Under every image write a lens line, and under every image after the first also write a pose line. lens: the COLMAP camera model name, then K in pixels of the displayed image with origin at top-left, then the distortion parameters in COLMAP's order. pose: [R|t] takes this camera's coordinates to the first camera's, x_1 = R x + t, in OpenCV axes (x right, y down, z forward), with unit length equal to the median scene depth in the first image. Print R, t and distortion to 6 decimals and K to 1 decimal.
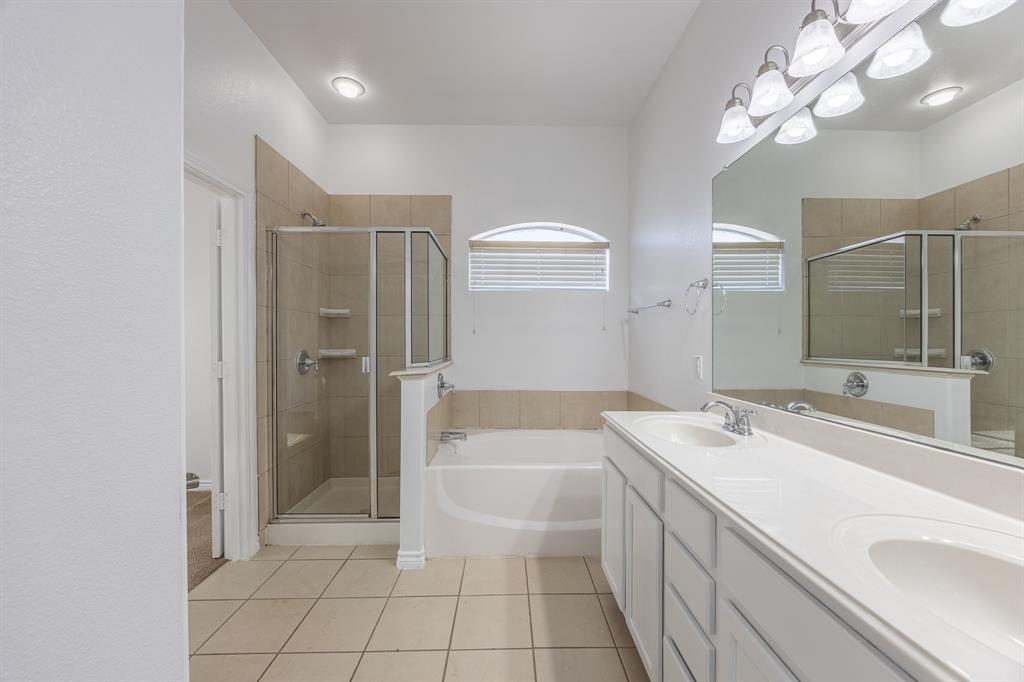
lens RADIAL K [[396.4, 0, 517.0], [0, 396.4, 343.9], [0, 0, 1]] dist [-0.001185, 0.000434]
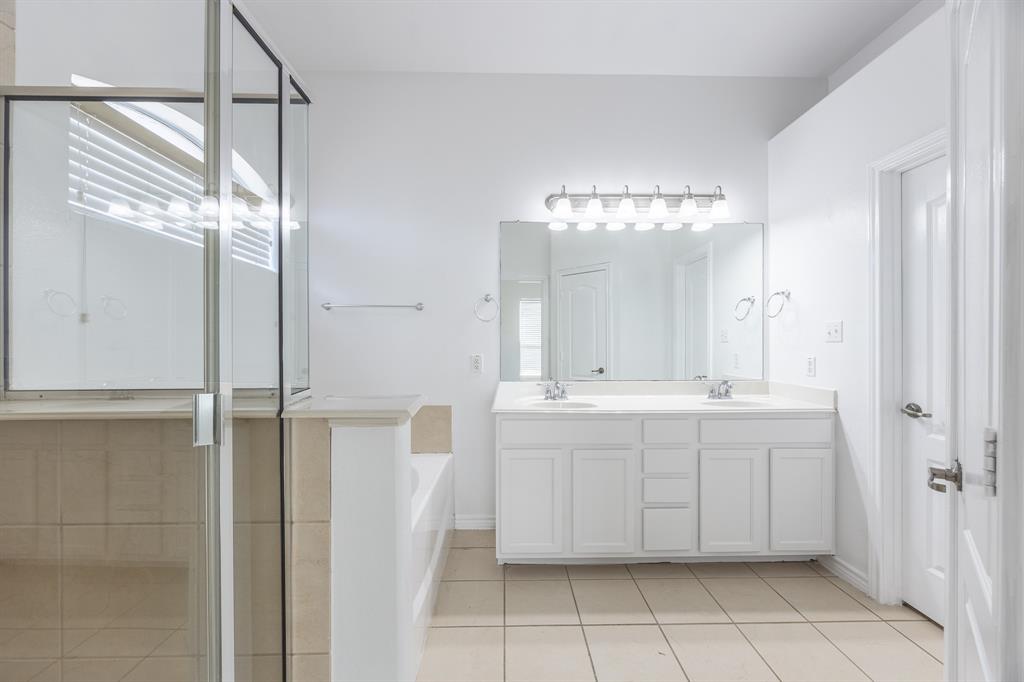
lens RADIAL K [[396.4, 0, 516.8], [0, 396.4, 342.0], [0, 0, 1]] dist [-0.001185, 0.000434]
pose [[-0.005694, 0.001445, 0.999983, -0.506788], [0.000277, 0.999999, -0.001444, -0.006020], [-0.999984, 0.000268, -0.005695, 0.567690]]
